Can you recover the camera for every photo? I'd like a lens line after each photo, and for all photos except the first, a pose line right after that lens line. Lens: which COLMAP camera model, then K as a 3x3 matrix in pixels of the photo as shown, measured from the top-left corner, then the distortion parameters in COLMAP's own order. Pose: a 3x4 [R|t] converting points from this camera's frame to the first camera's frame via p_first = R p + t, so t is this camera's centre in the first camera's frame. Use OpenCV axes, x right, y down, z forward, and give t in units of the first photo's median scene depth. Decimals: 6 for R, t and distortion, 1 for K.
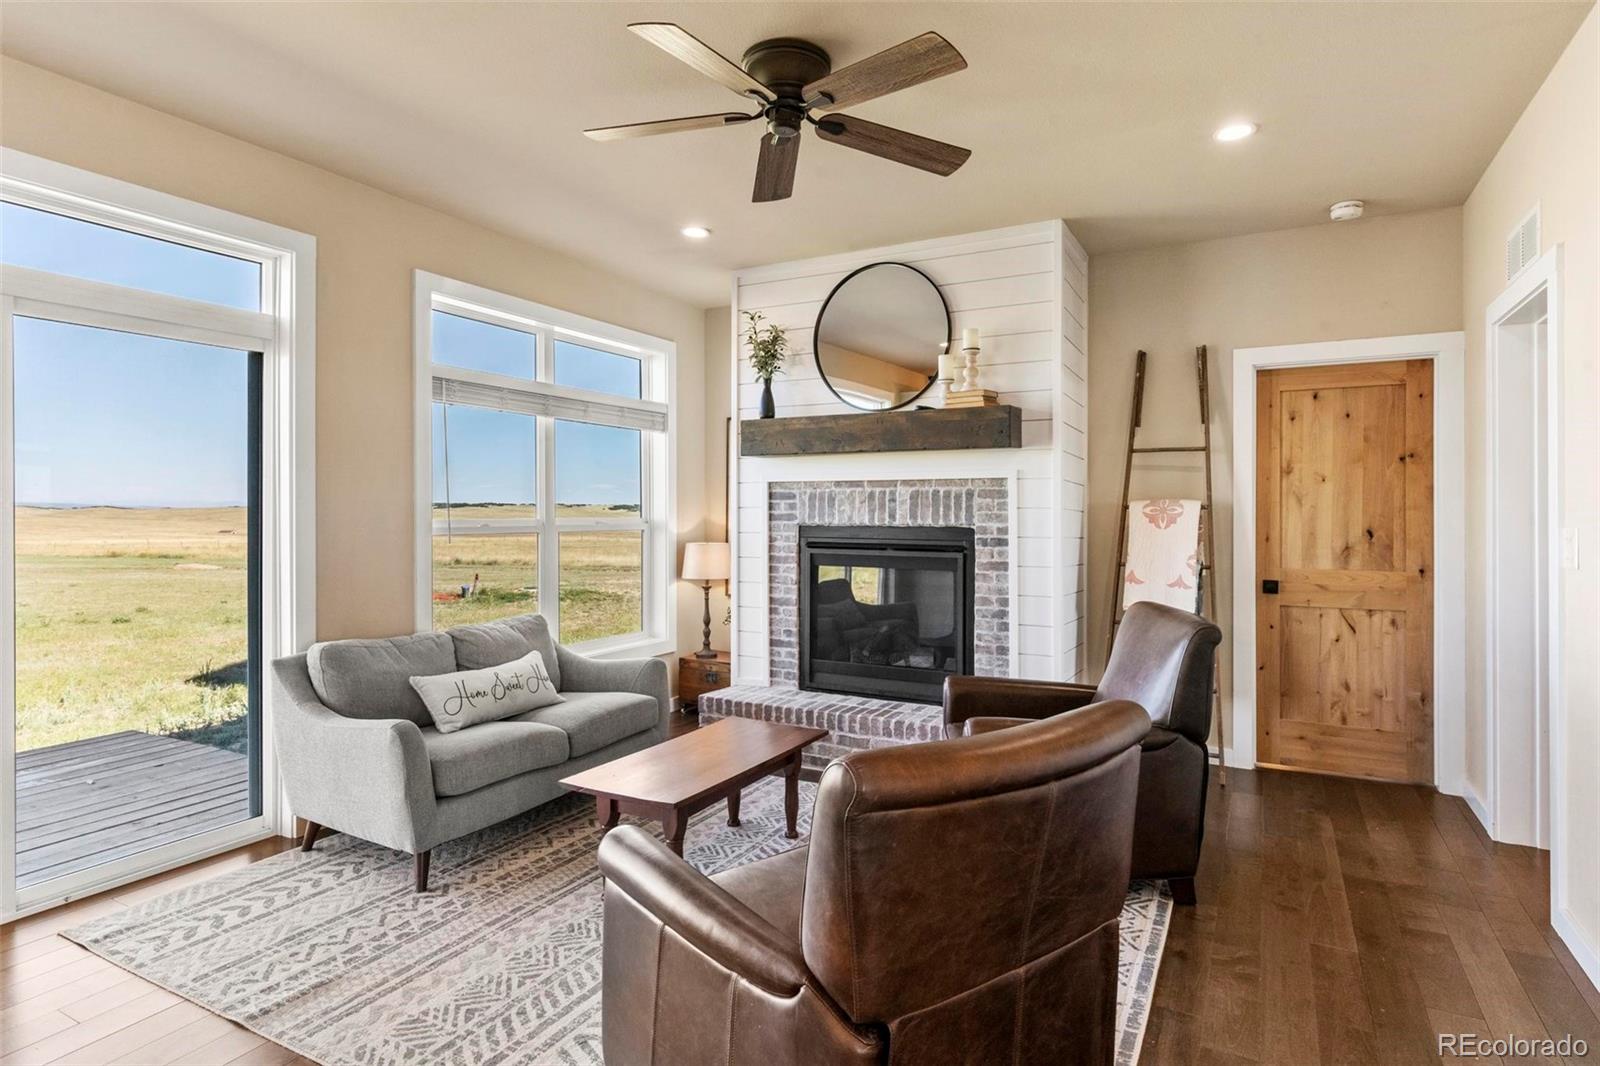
lens RADIAL K [[868.5, 0, 792.2], [0, 868.5, 506.8], [0, 0, 1]] dist [-0.000602, 0.000654]
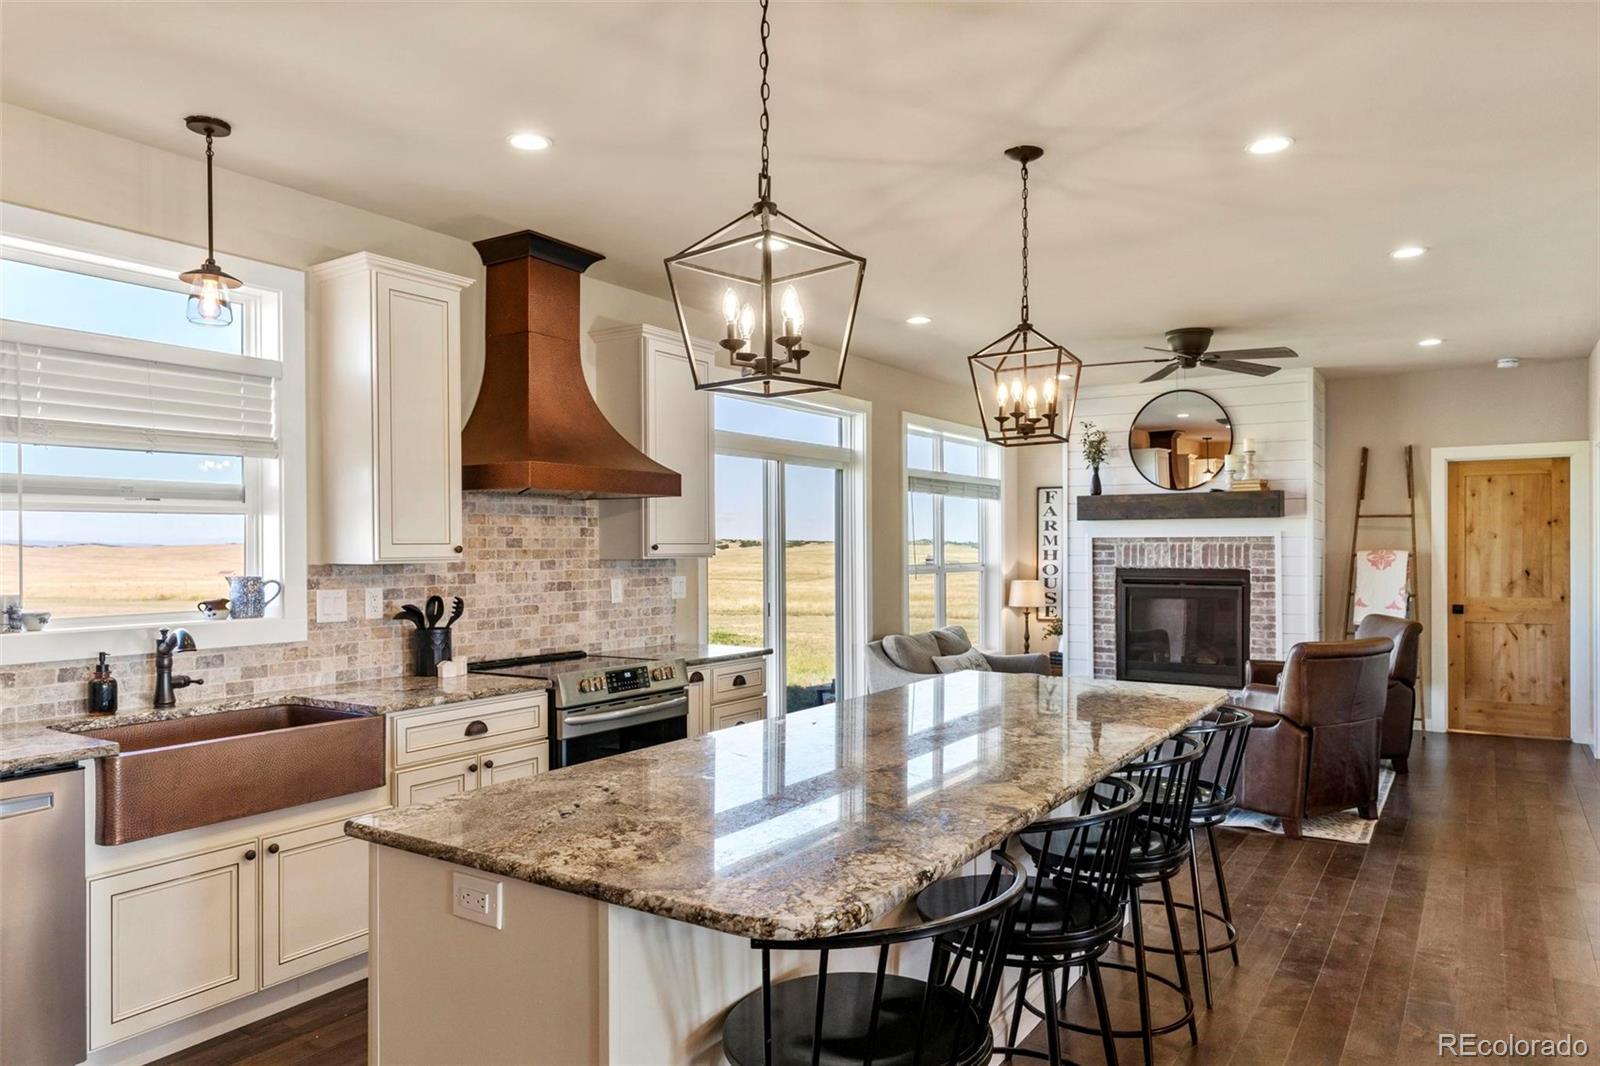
lens RADIAL K [[1041.4, 0, 797.4], [0, 1041.4, 546.2], [0, 0, 1]] dist [0.006972, -0.001096]
pose [[0.996619, -0.003945, -0.082070, -0.424378], [0.004339, 0.999980, 0.004618, -0.027814], [0.082050, -0.004959, 0.996616, -0.865049]]
